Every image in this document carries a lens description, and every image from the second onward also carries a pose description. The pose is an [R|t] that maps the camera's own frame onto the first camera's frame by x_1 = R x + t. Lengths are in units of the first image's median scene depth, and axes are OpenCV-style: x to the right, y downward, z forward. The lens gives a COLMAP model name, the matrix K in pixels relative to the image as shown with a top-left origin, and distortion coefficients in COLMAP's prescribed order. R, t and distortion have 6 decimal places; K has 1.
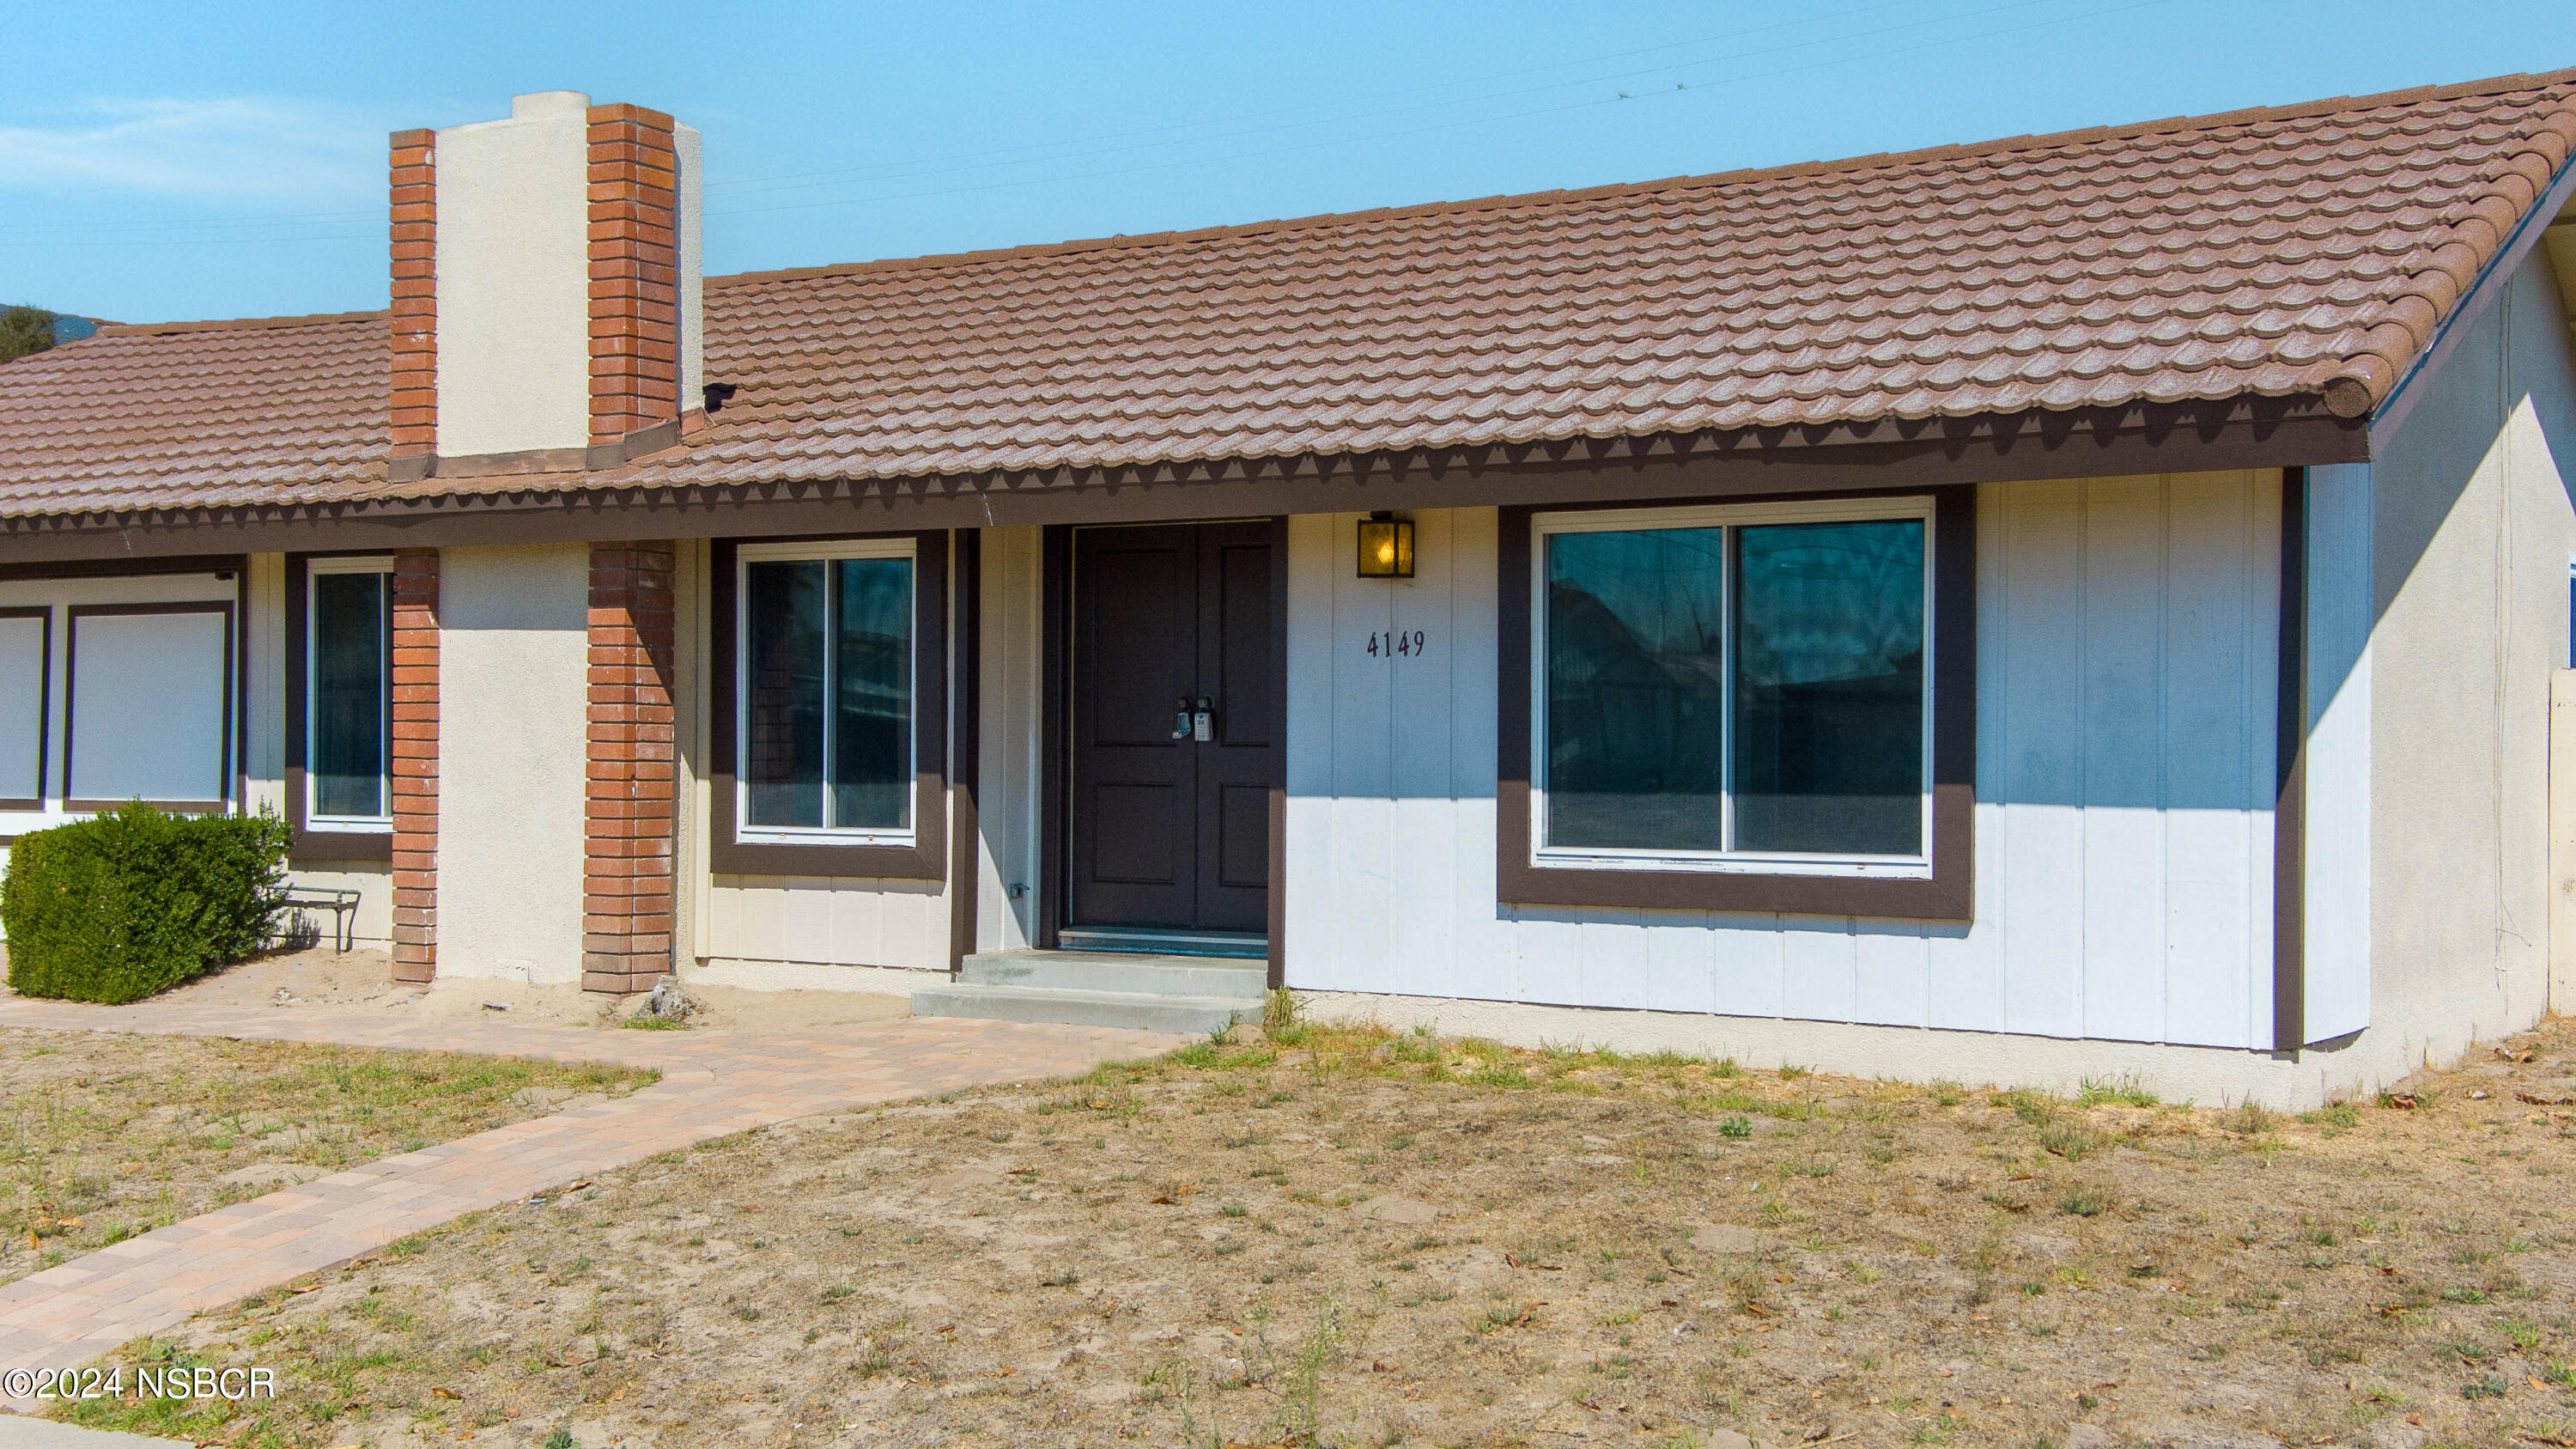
lens RADIAL K [[2951.6, 0, 1300.3], [0, 2951.6, 739.9], [0, 0, 1]] dist [0.180036, 0.000000]
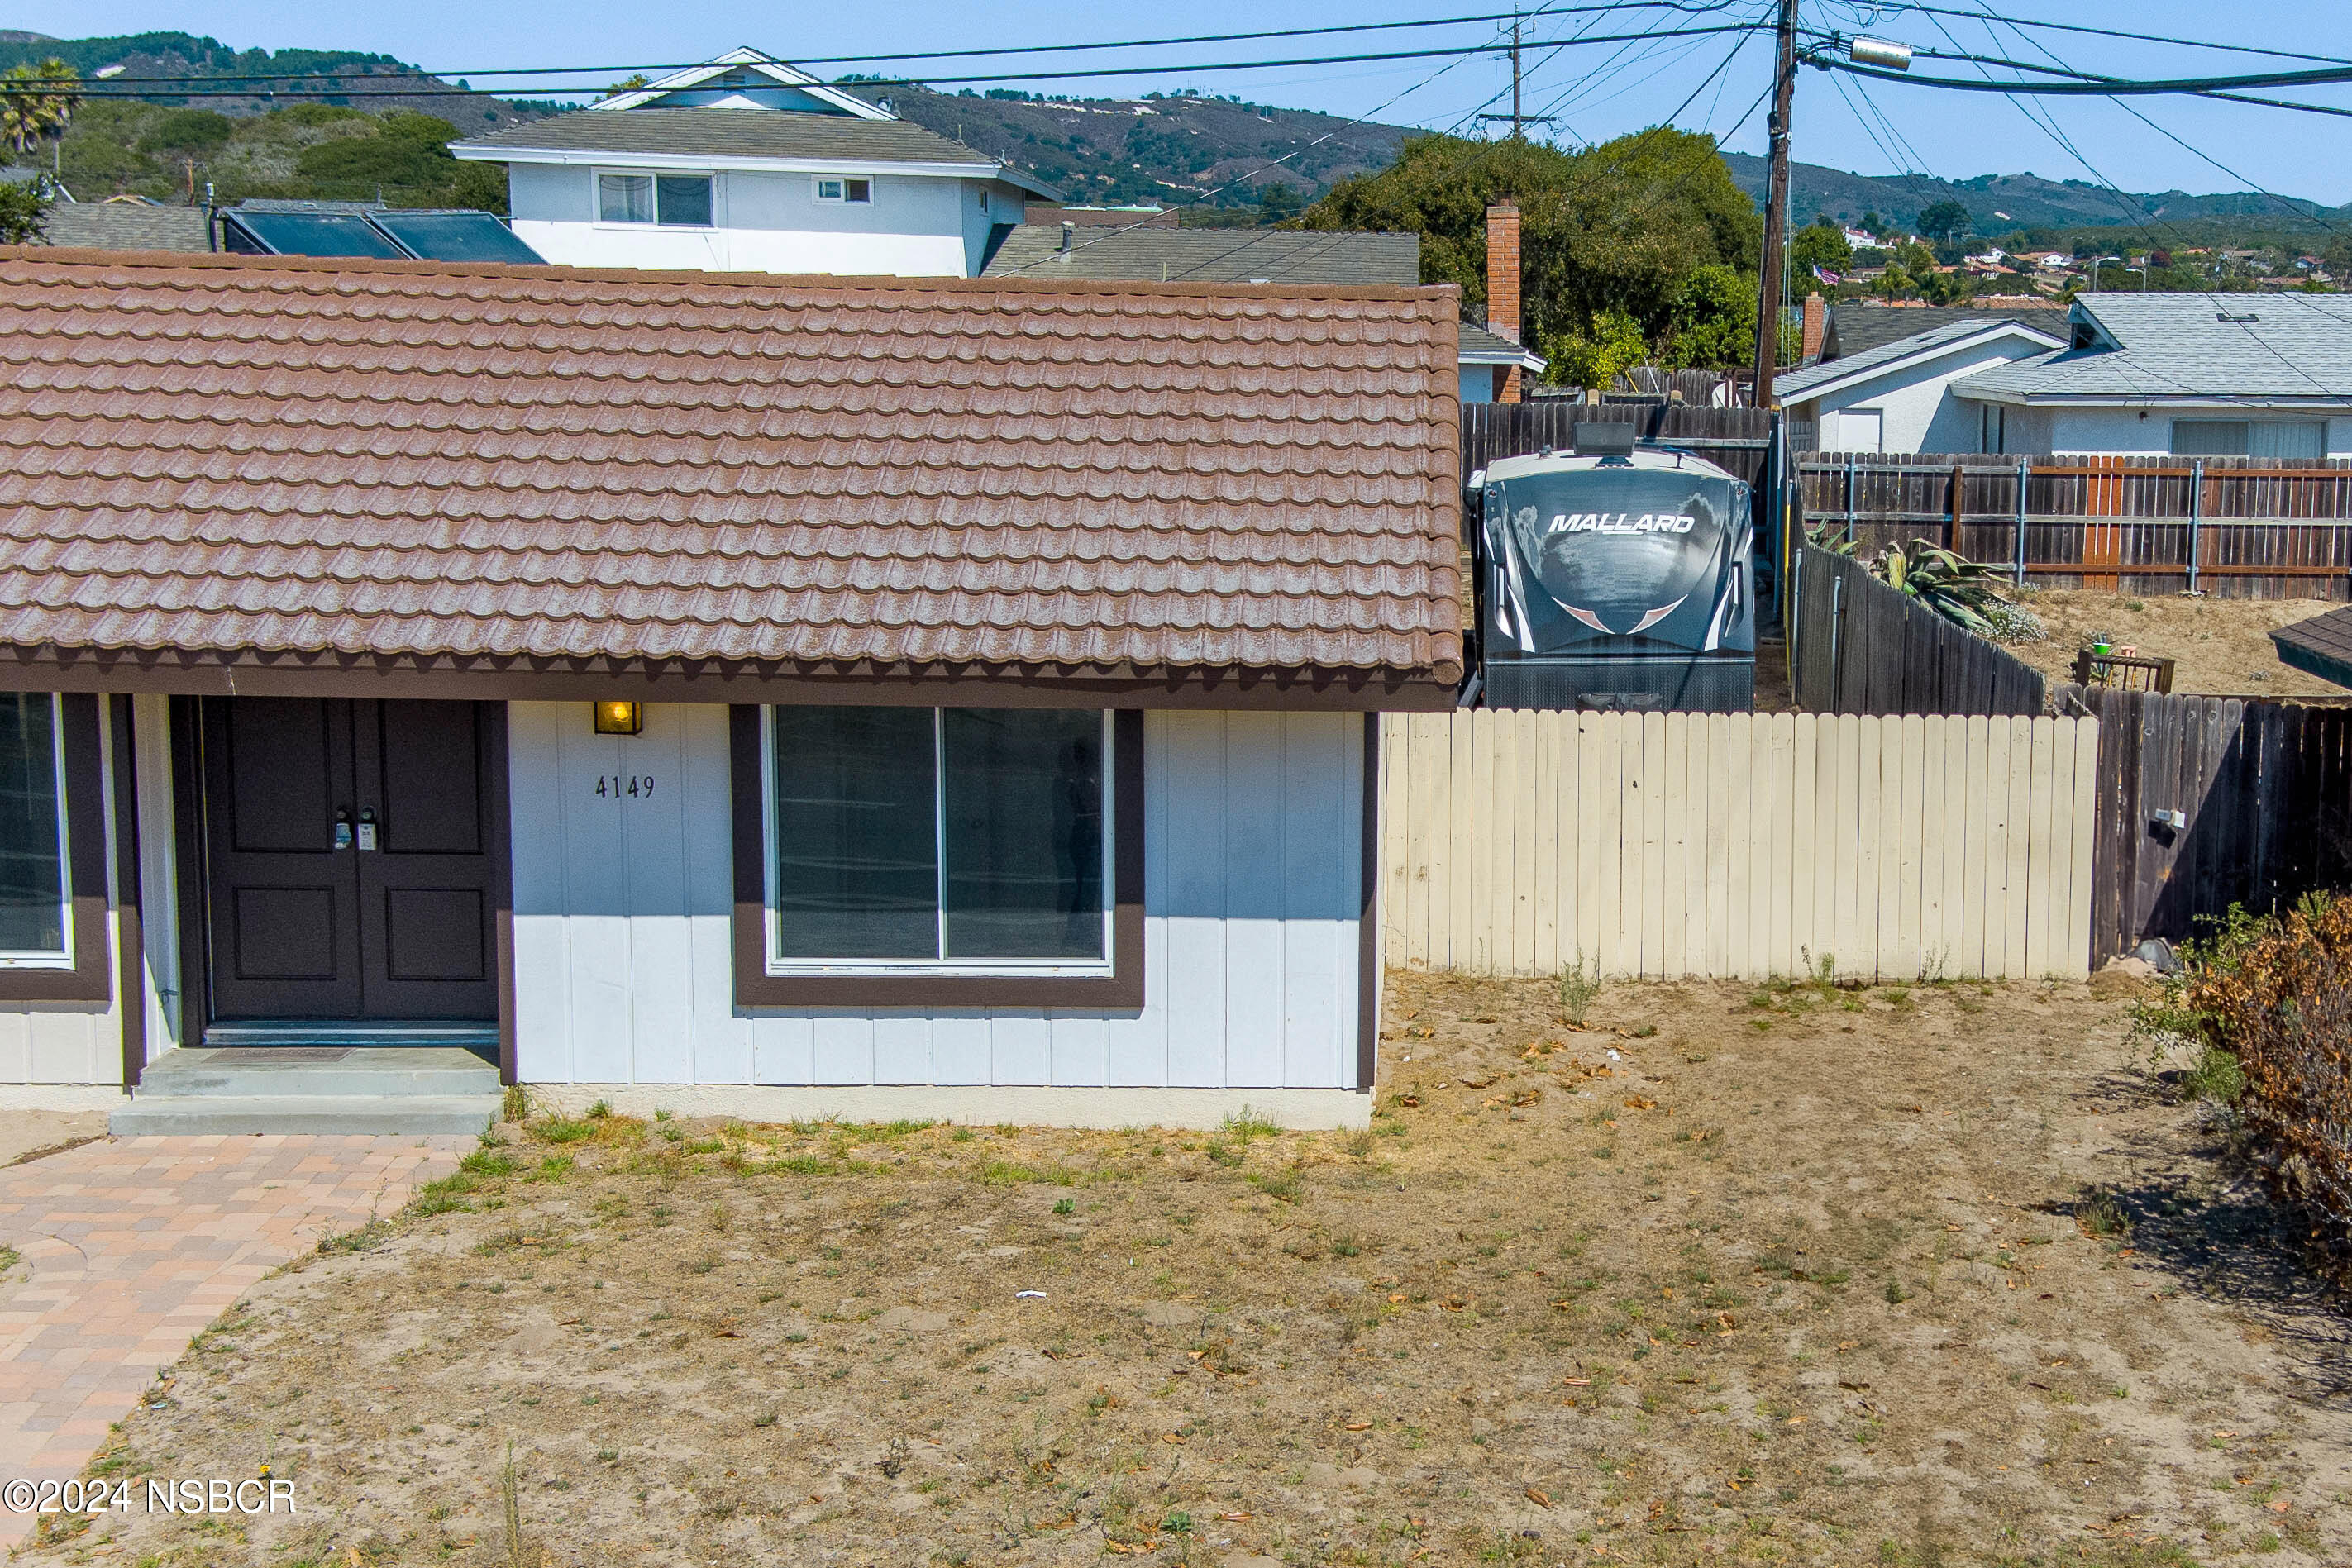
lens RADIAL K [[3627.7, 0, 1518.8], [0, 3627.7, 826.6], [0, 0, 1]] dist [0.166822, 0.000000]
pose [[0.835739, -0.070105, 0.544633, -0.469825], [-0.007540, 0.990259, 0.139035, -0.224881], [-0.549075, -0.120304, 0.827070, -0.391515]]
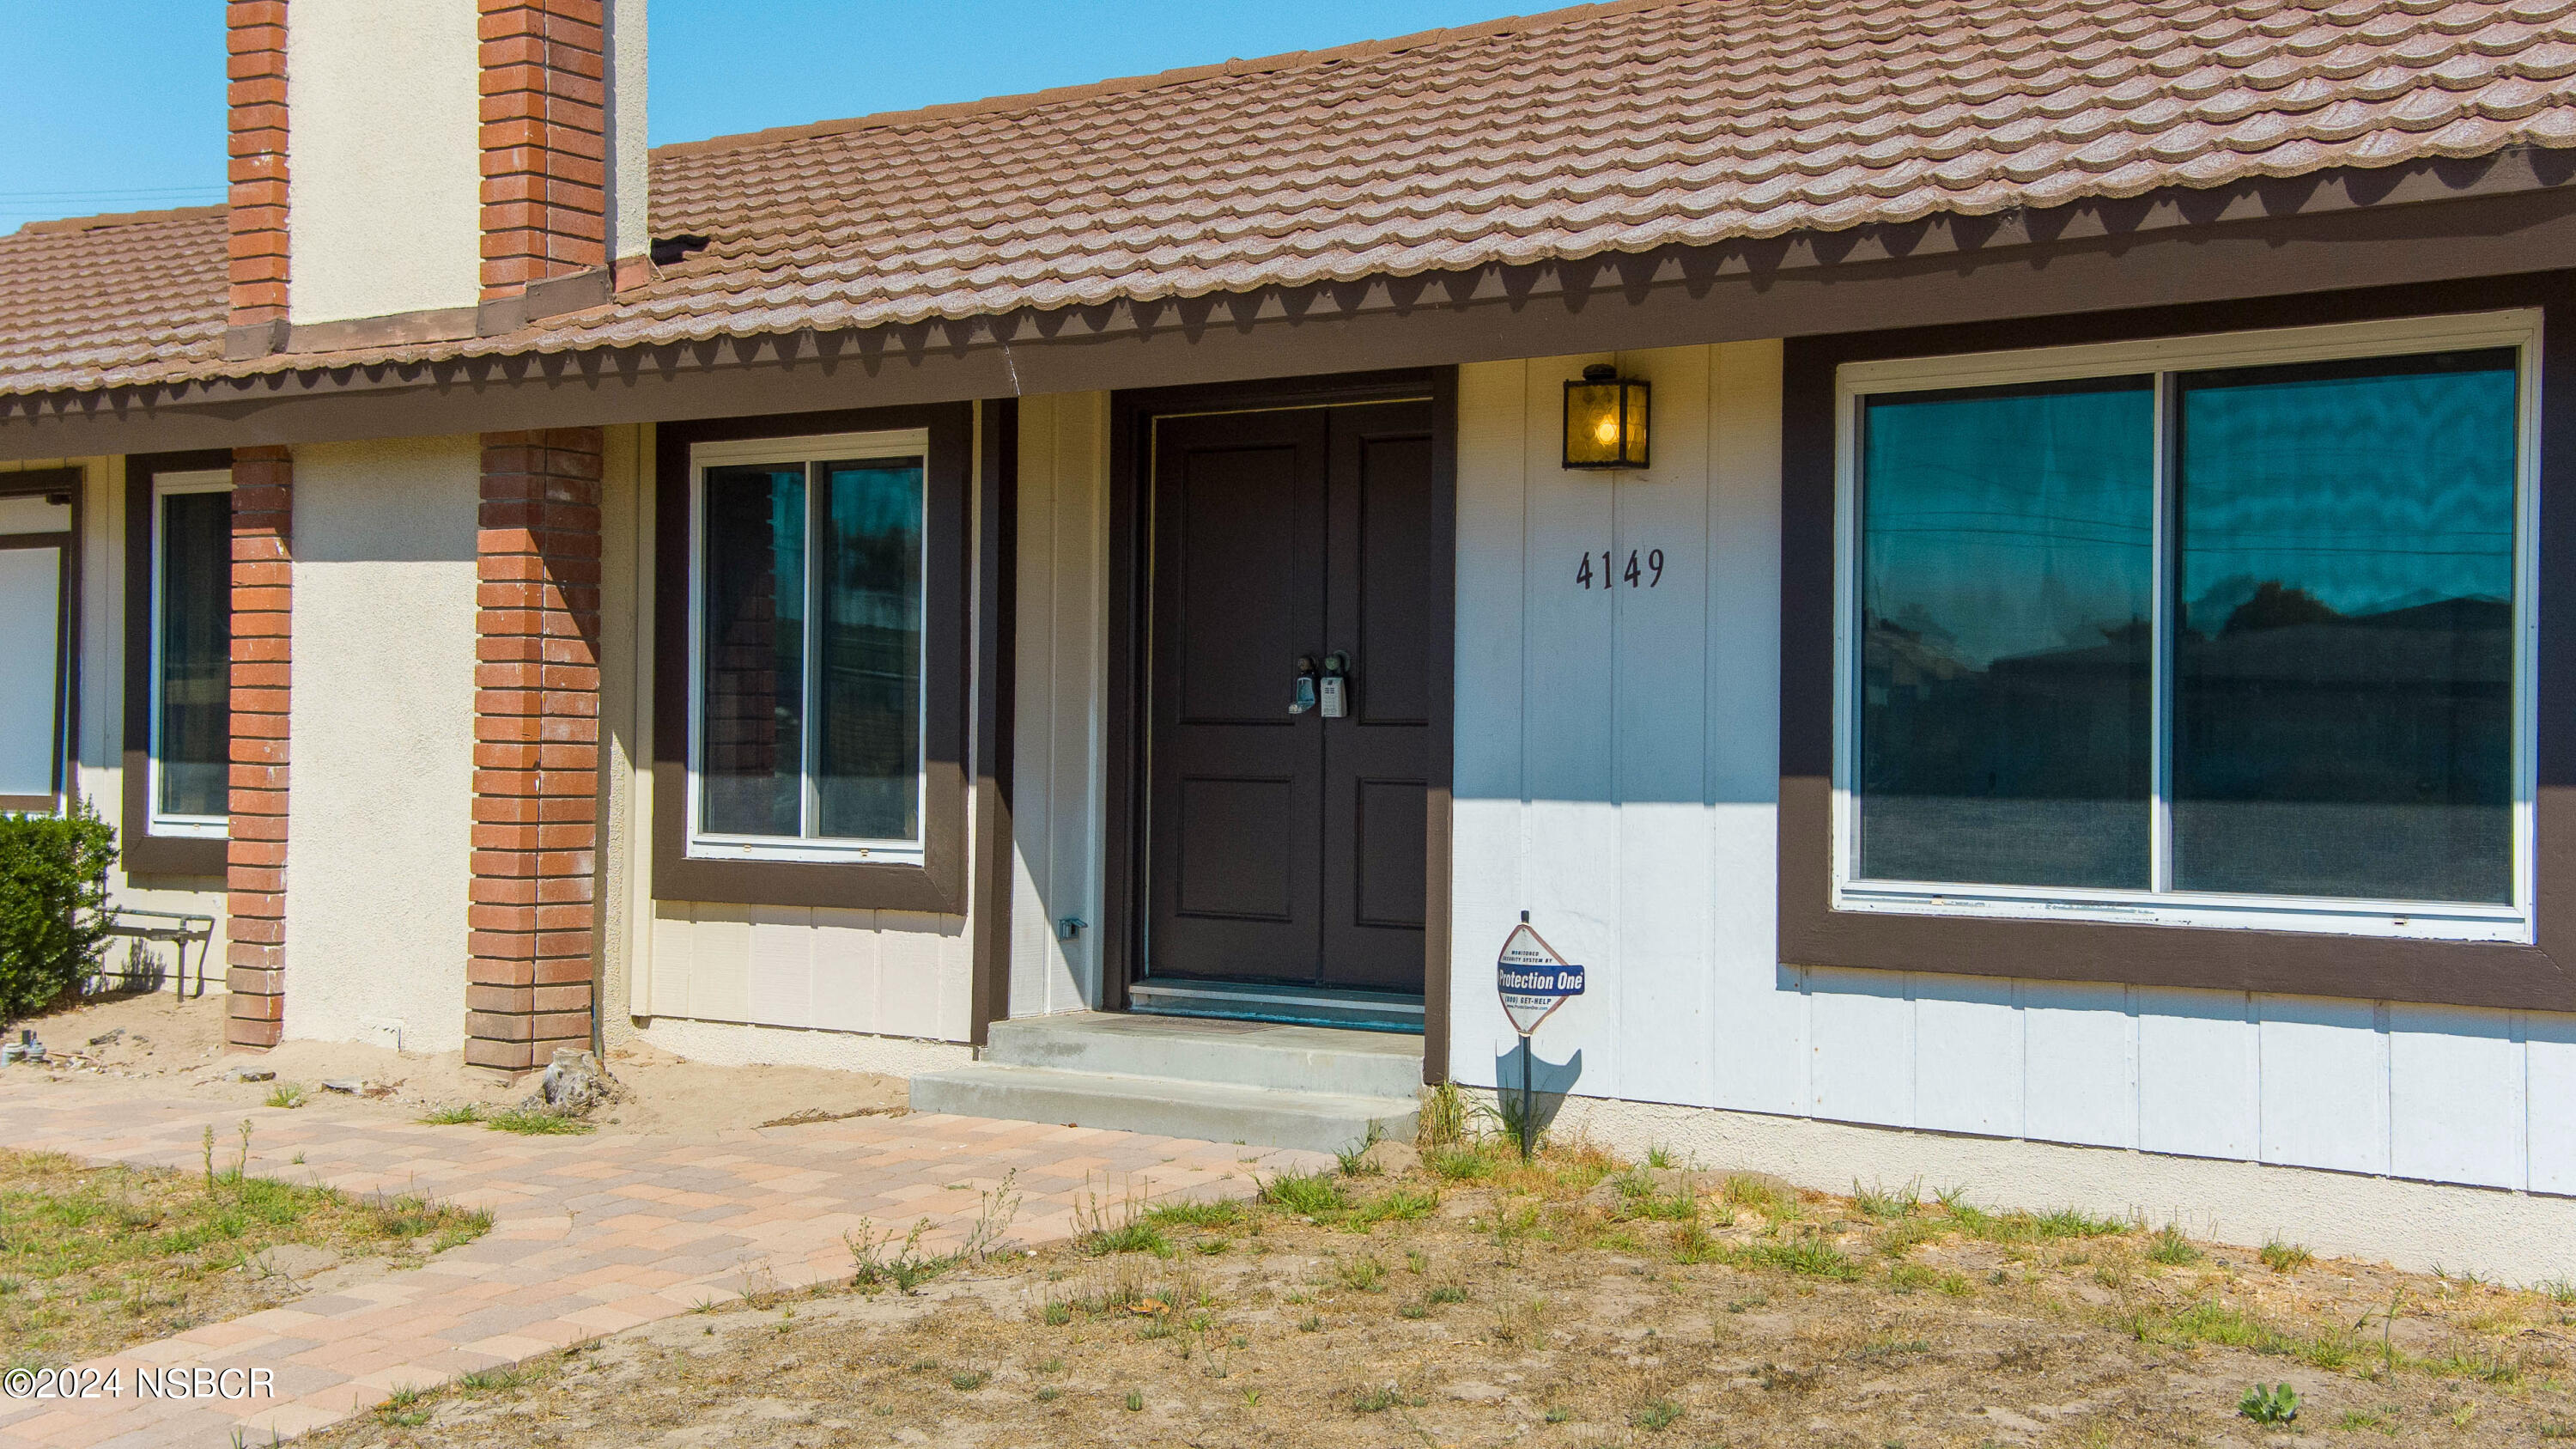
lens RADIAL K [[2951.6, 0, 1312.5], [0, 2951.6, 718.1], [0, 0, 1]] dist [0.180036, 0.000000]
pose [[0.998810, 0.004307, -0.048582, -0.004288], [-0.004587, 0.999973, -0.005673, 0.005133], [0.048556, 0.005889, 0.998803, 0.342800]]
